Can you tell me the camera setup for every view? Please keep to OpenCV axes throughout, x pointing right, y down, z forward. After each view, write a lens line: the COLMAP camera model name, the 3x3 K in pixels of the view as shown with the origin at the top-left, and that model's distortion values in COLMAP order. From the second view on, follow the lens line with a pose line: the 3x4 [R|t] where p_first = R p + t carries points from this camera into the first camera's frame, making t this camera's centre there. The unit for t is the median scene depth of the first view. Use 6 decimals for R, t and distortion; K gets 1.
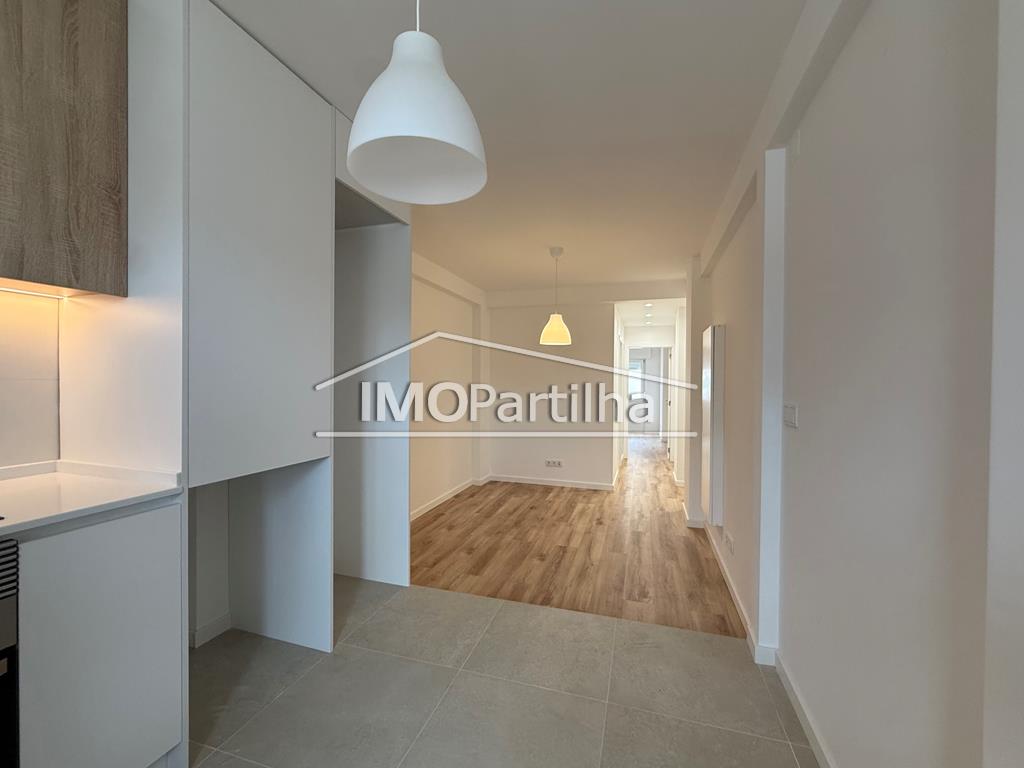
lens RADIAL K [[430.1, 0, 490.3], [0, 430.1, 378.9], [0, 0, 1]] dist [-0.000415, 0.000572]
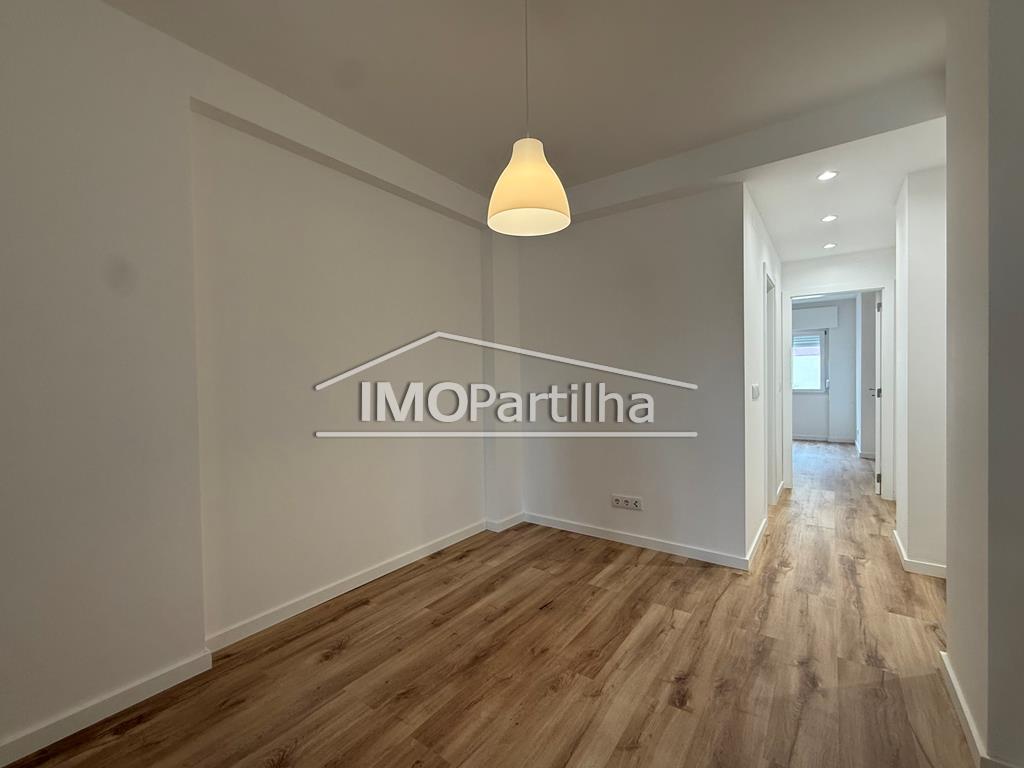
lens RADIAL K [[430.1, 0, 496.2], [0, 430.1, 379.8], [0, 0, 1]] dist [-0.000415, 0.000572]
pose [[0.949971, -0.021448, -0.311601, 0.182301], [0.023217, 0.999729, 0.001967, 0.038603], [0.311474, -0.009104, 0.950211, 0.477059]]
